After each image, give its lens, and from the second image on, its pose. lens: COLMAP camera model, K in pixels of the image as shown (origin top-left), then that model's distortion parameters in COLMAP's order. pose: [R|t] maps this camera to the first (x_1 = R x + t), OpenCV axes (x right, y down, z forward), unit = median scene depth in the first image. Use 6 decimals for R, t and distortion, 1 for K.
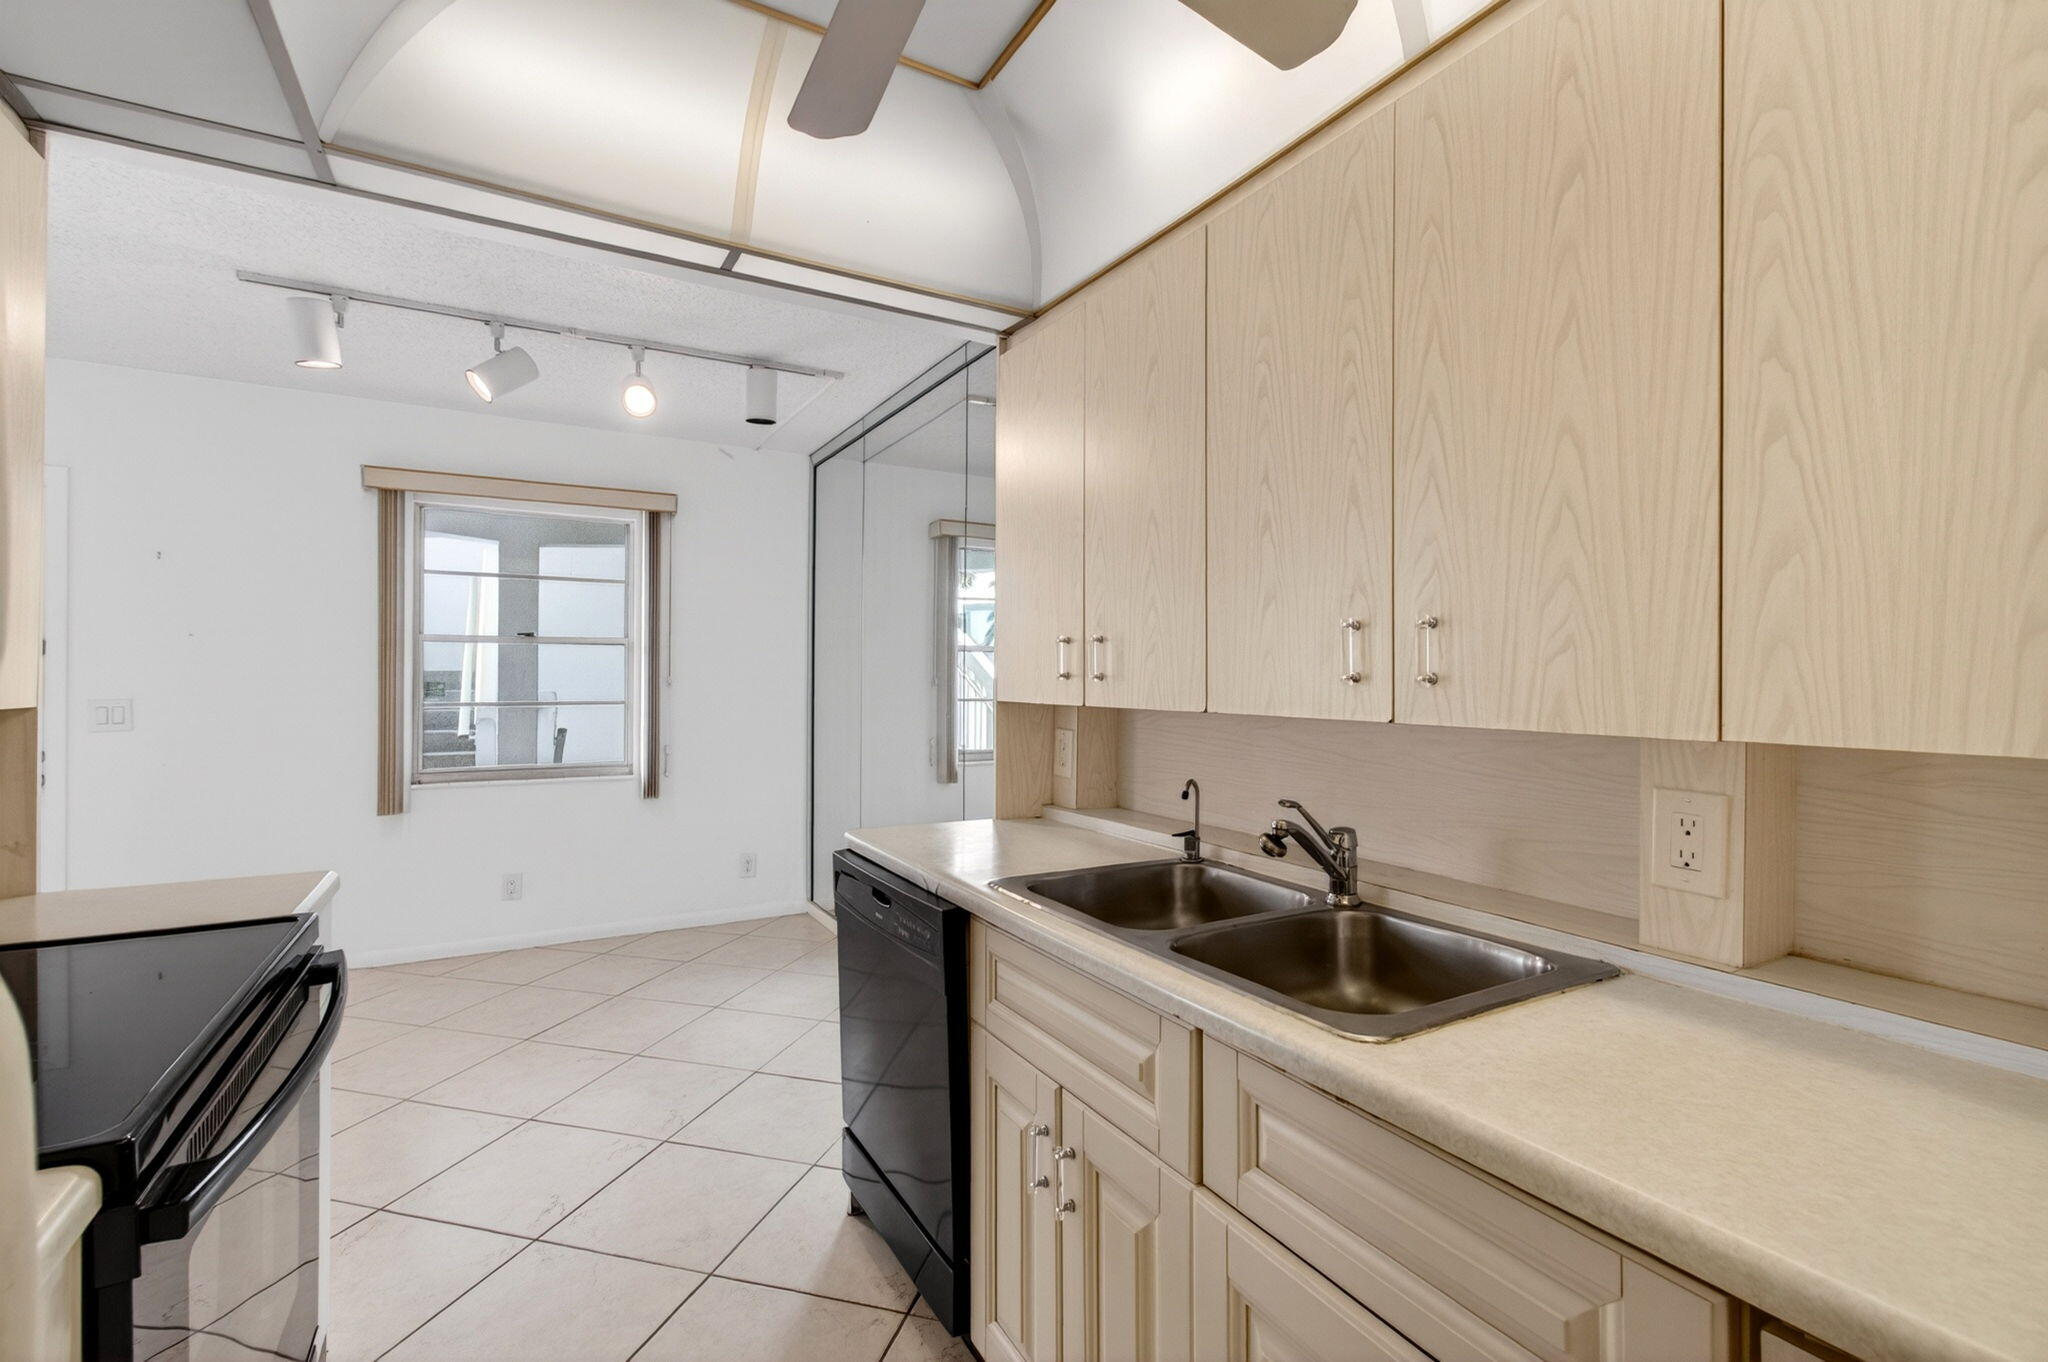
lens RADIAL K [[918.4, 0, 1028.1], [0, 918.4, 673.5], [0, 0, 1]] dist [0.000393, -0.000289]
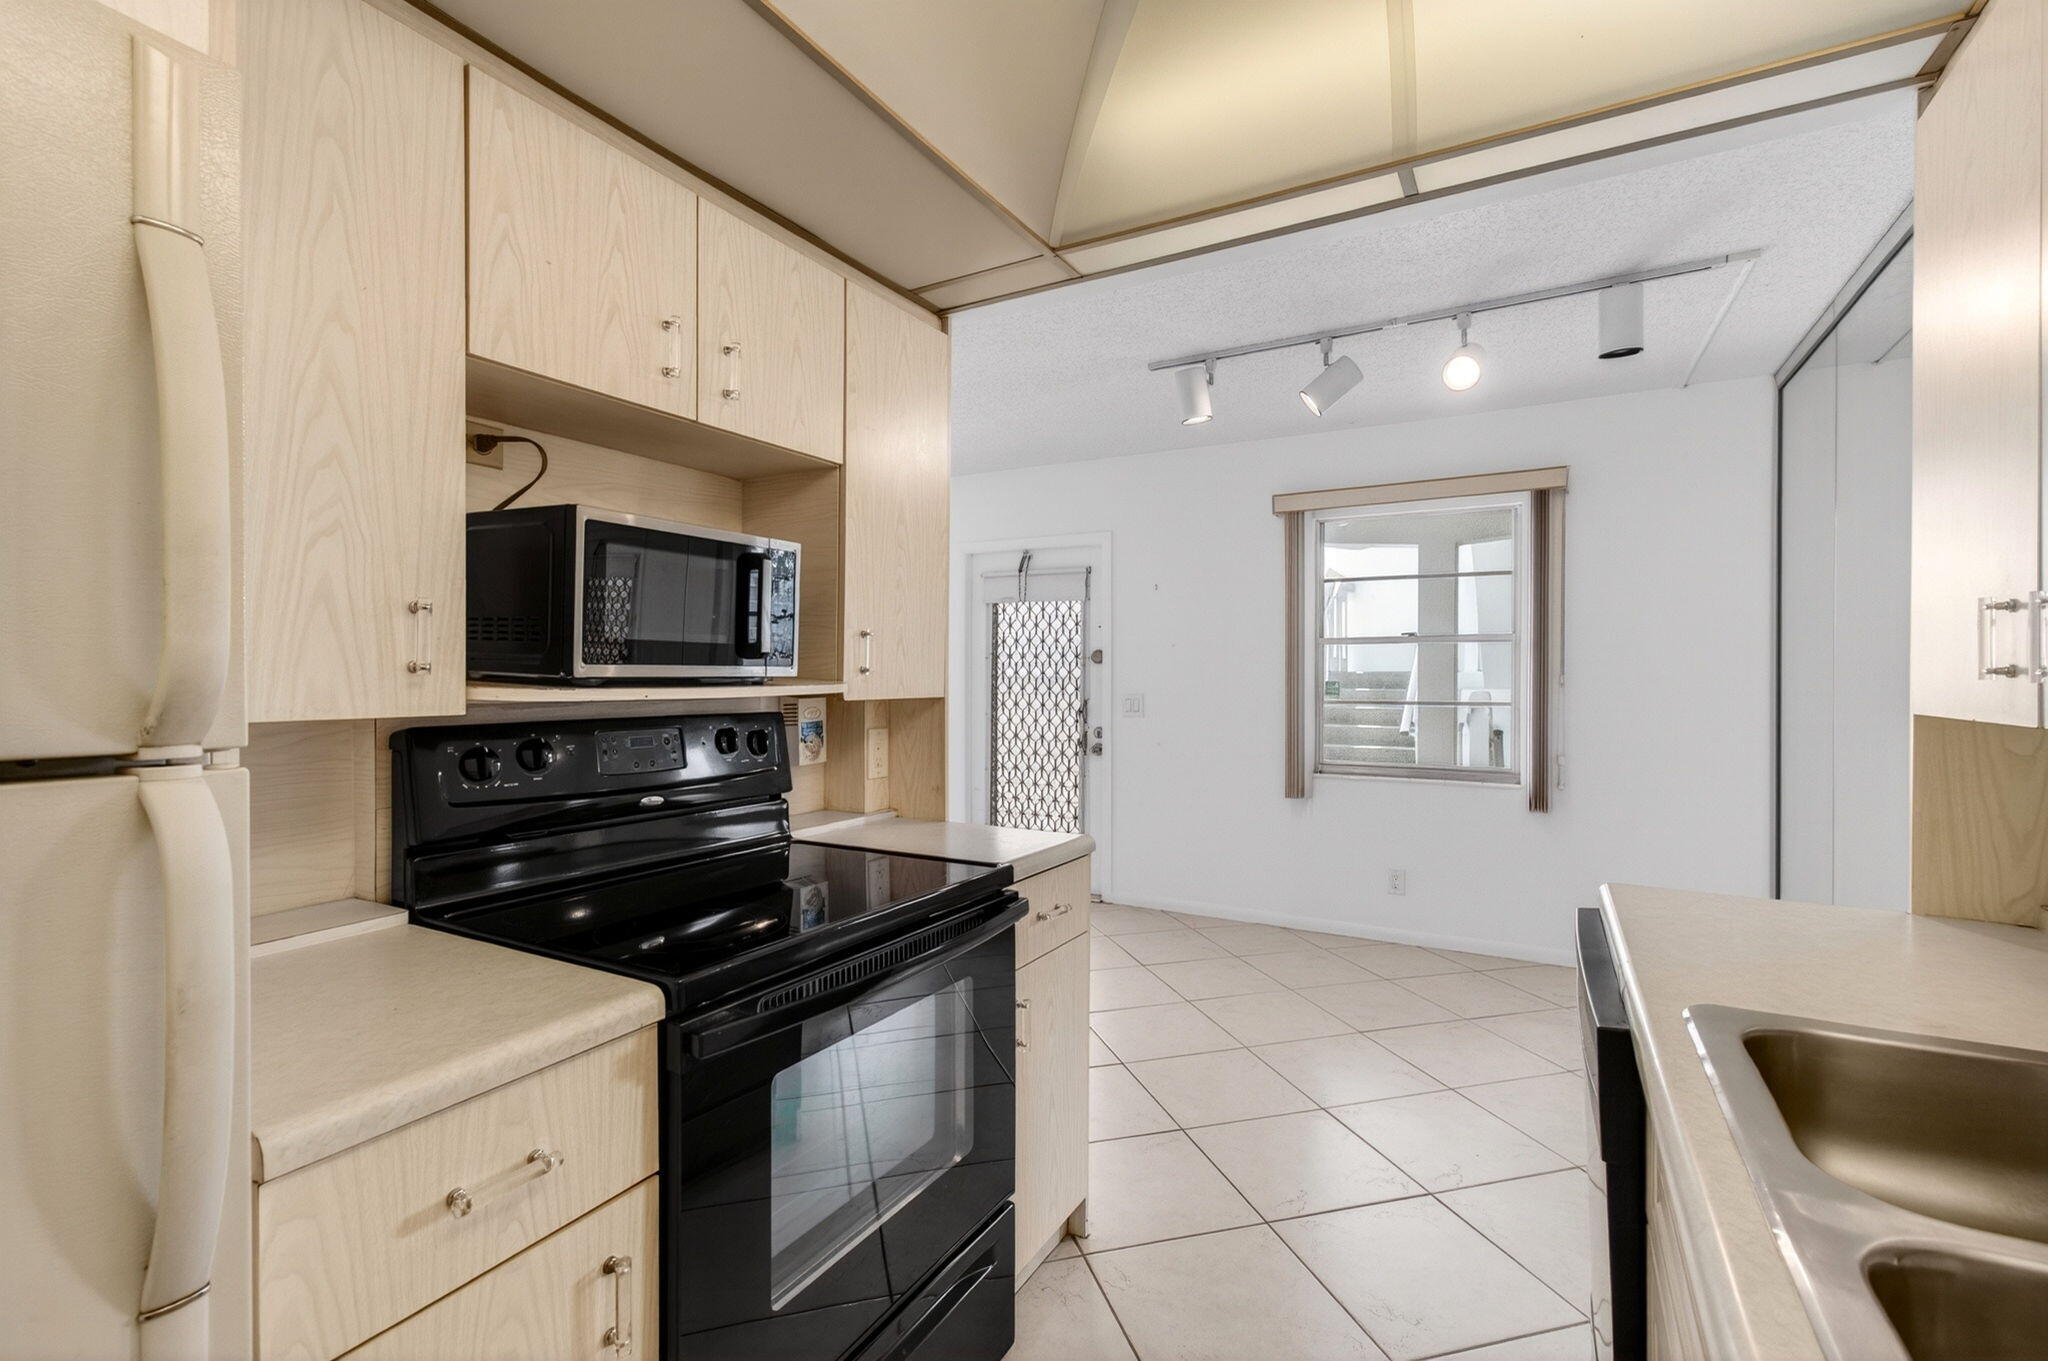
lens RADIAL K [[914.9, 0, 1038.7], [0, 914.9, 674.4], [0, 0, 1]] dist [-0.031908, 0.026601]
pose [[0.499789, -0.005812, -0.866128, 0.125955], [0.007495, 0.999969, -0.002385, 0.000976], [0.866115, -0.005300, 0.499817, 0.160933]]
